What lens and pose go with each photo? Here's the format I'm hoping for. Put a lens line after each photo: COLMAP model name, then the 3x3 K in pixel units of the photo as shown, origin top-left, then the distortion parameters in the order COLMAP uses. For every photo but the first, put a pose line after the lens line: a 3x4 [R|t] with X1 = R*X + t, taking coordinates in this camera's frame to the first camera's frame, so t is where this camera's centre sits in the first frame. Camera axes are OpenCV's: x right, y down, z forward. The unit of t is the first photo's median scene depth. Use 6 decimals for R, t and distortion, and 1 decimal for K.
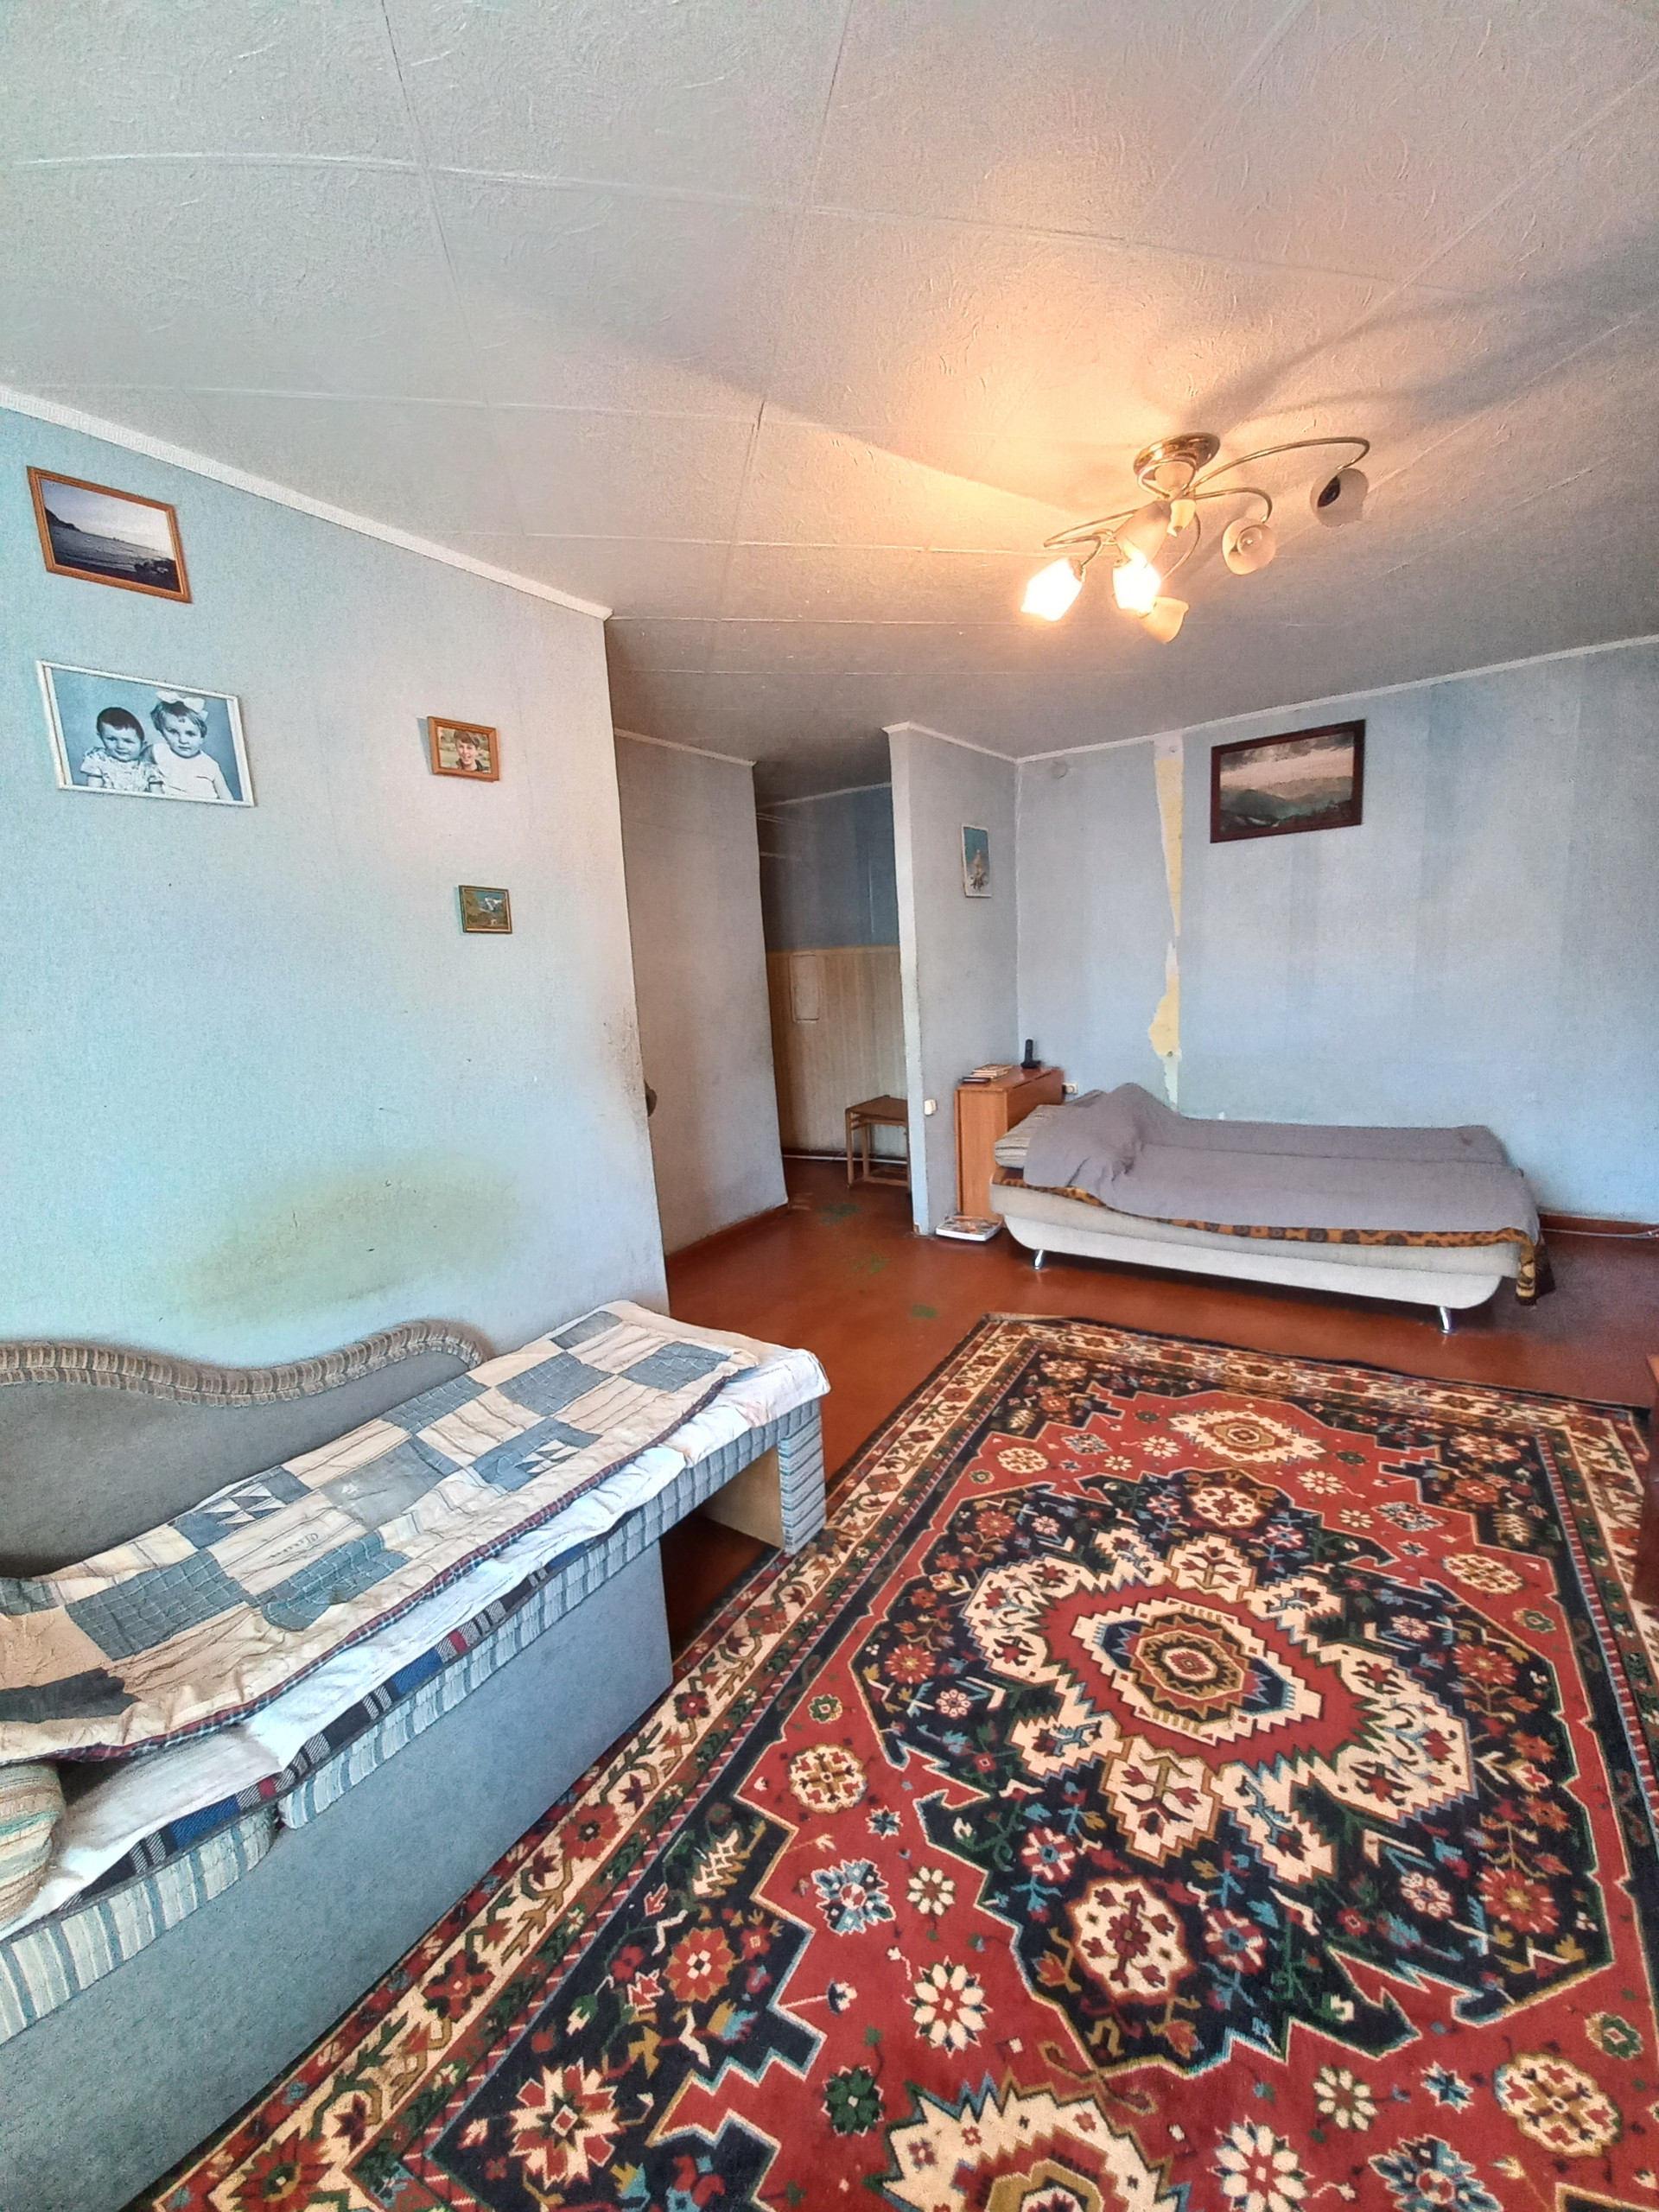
lens RADIAL K [[861.9, 0, 837.6], [0, 861.9, 1107.8], [0, 0, 1]] dist [0.021081, -0.018381]
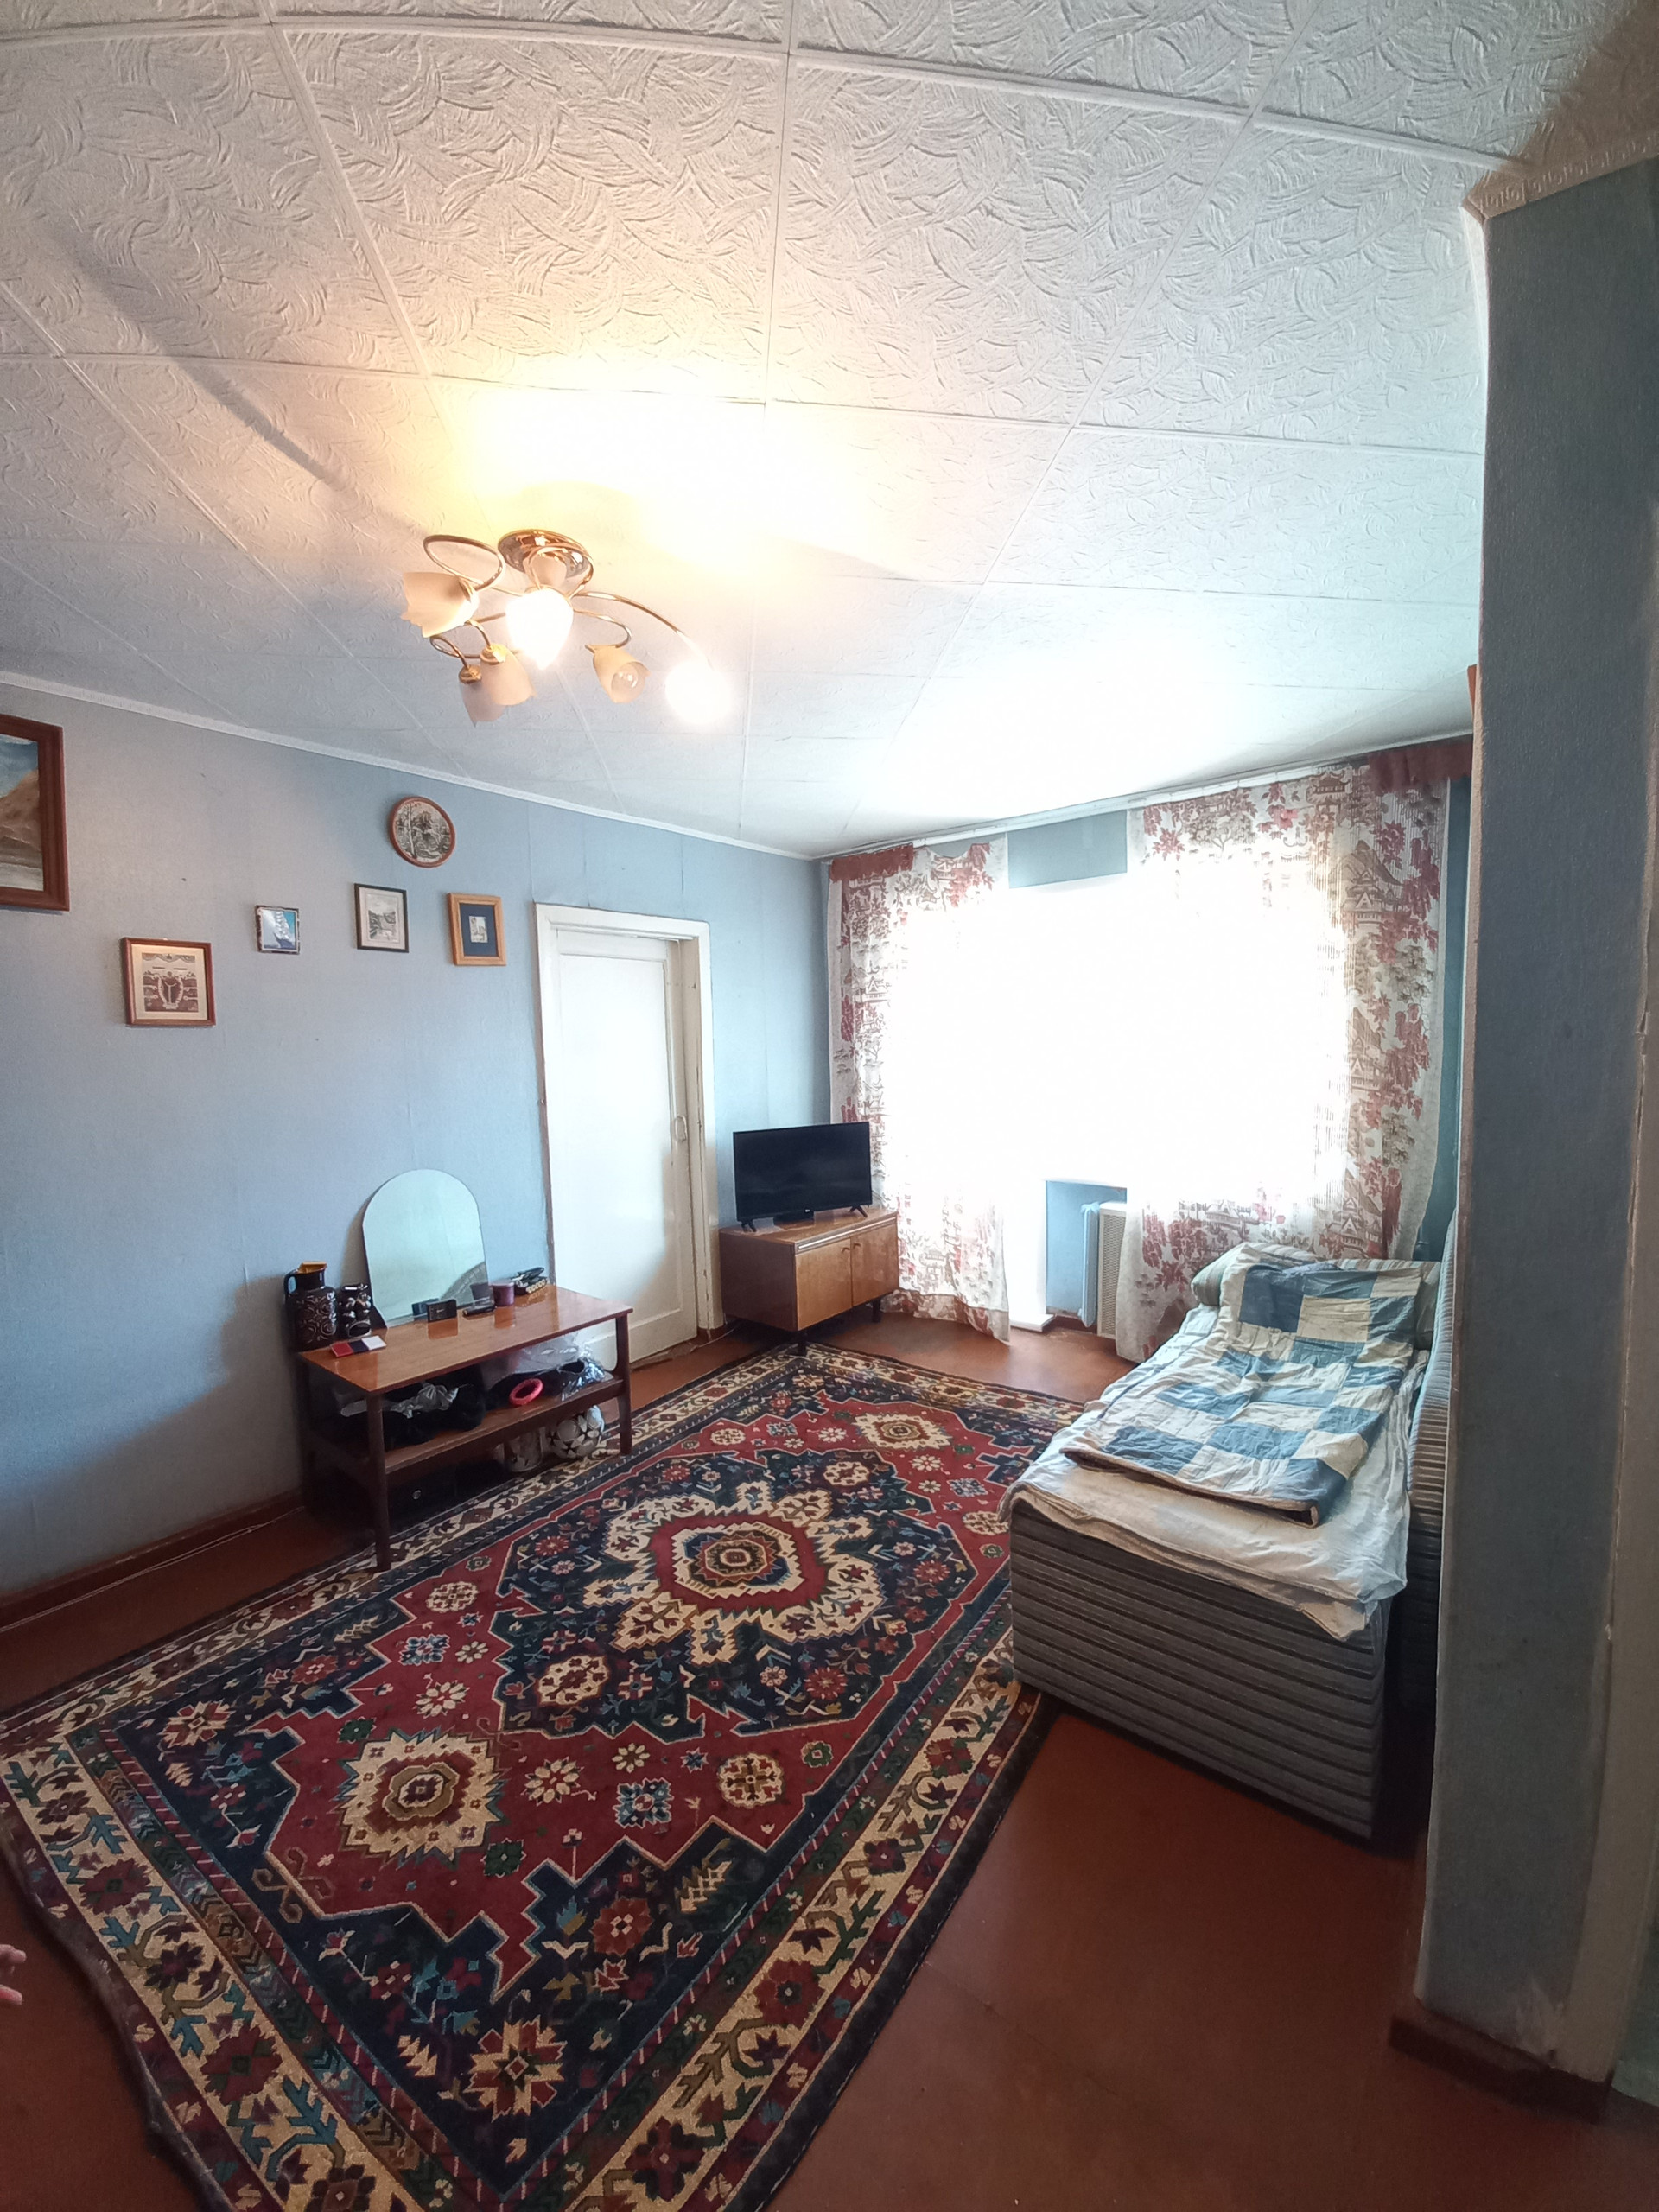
lens RADIAL K [[861.9, 0, 837.6], [0, 861.9, 1107.8], [0, 0, 1]] dist [0.021081, -0.018381]
pose [[-0.992361, 0.079763, 0.094110, 0.044184], [0.100980, 0.963416, 0.248260, -0.395489], [-0.070865, 0.255867, -0.964111, 2.094642]]
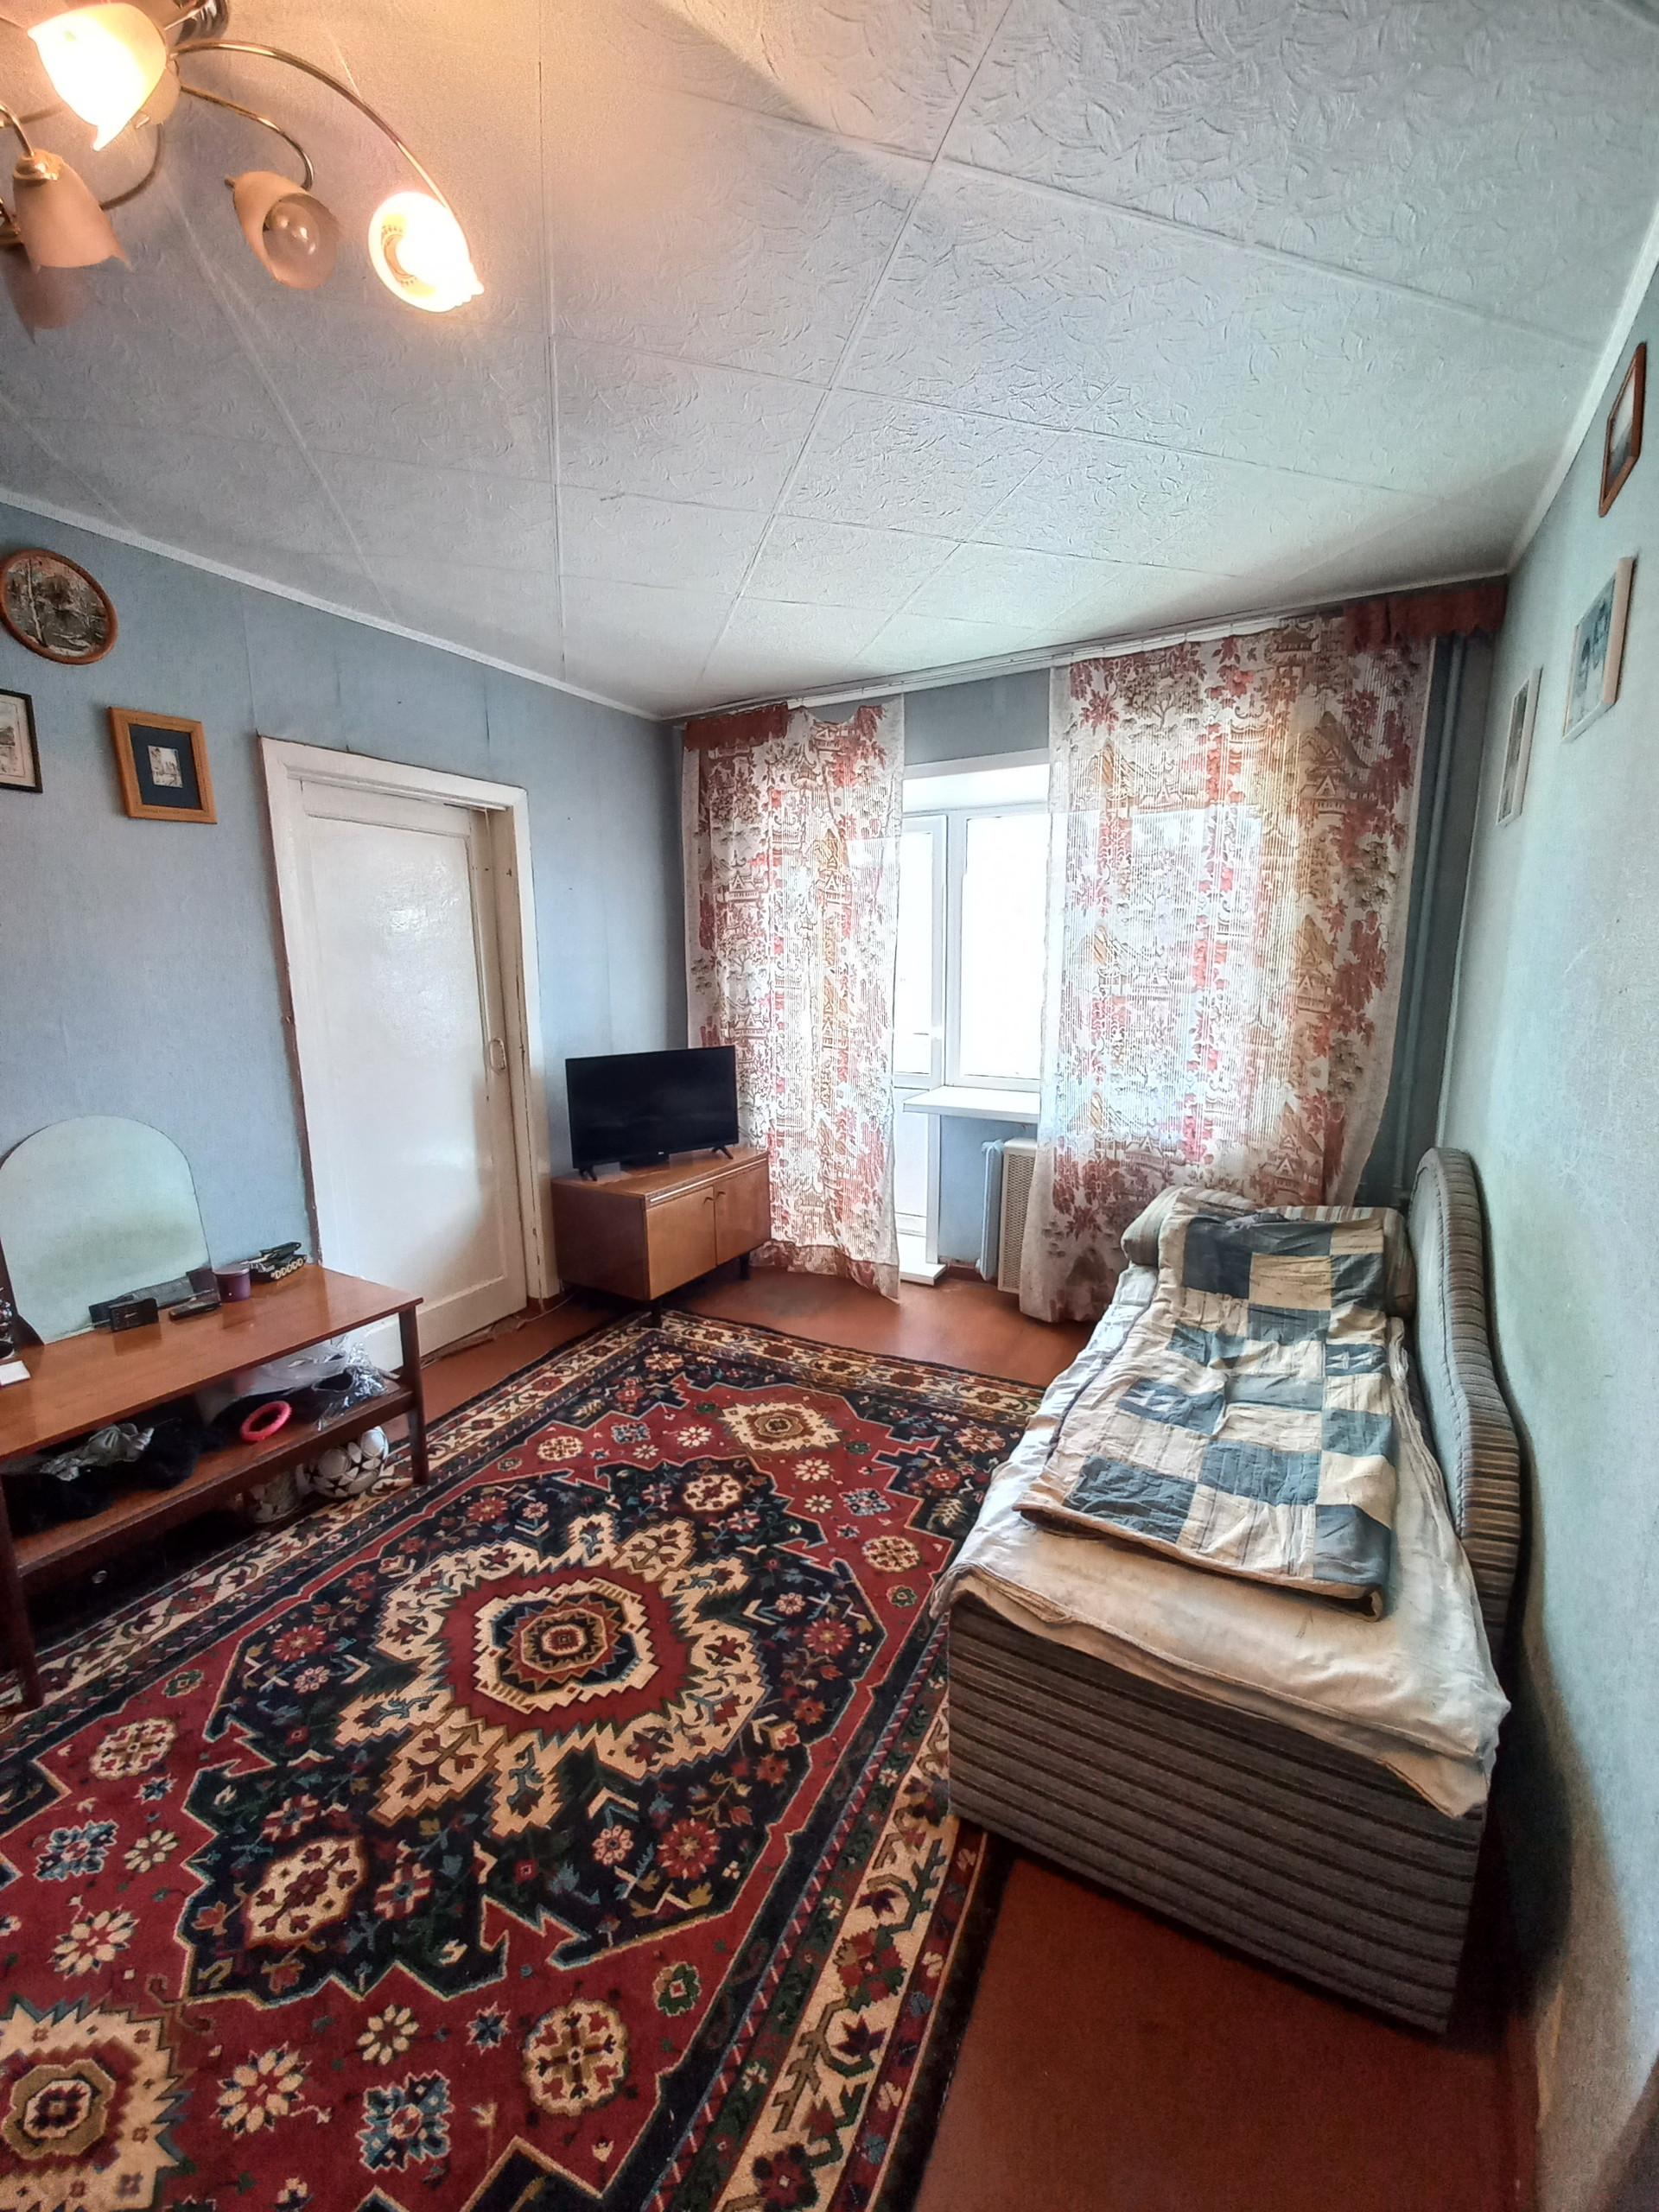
lens RADIAL K [[861.9, 0, 837.6], [0, 861.9, 1107.8], [0, 0, 1]] dist [0.021081, -0.018381]
pose [[-0.994929, 0.080759, -0.059958, 0.081368], [0.055009, 0.935943, 0.347828, -0.304104], [0.084208, 0.342765, -0.935639, 1.729561]]
